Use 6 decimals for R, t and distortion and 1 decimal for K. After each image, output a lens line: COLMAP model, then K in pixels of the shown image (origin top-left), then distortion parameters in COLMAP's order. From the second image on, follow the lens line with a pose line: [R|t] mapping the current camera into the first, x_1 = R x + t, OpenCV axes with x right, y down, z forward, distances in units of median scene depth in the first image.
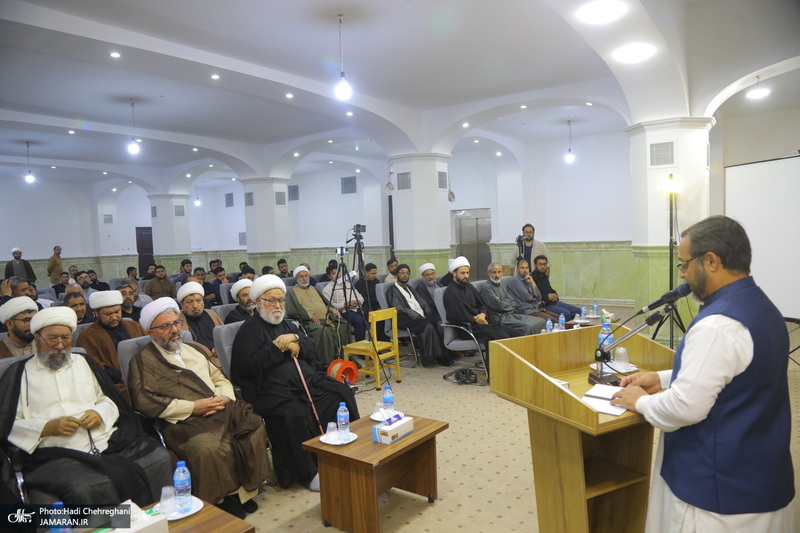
lens RADIAL K [[543.9, 0, 410.0], [0, 543.9, 263.9], [0, 0, 1]] dist [-0.113050, 0.066812]
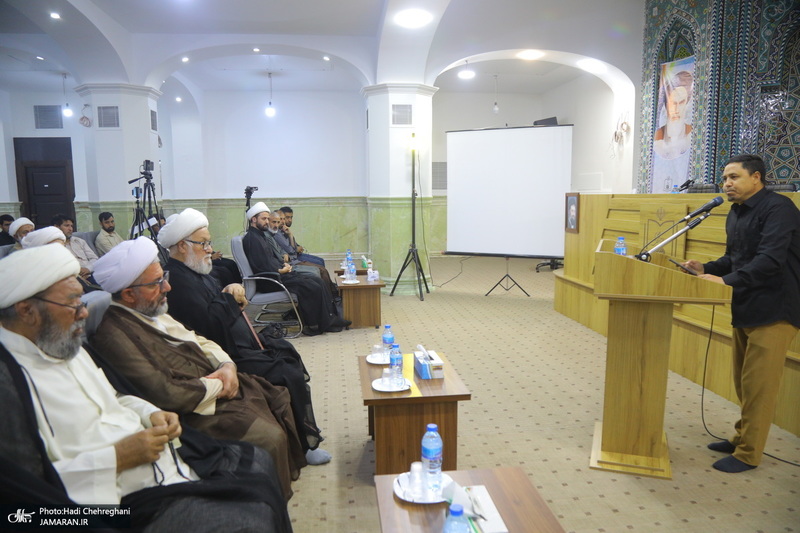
lens RADIAL K [[543.9, 0, 410.0], [0, 543.9, 263.9], [0, 0, 1]] dist [-0.113050, 0.066812]
pose [[0.733367, -0.059858, 0.677192, -0.303849], [0.017630, 0.997456, 0.069074, 0.028220], [-0.679604, -0.038718, 0.732557, 0.145667]]
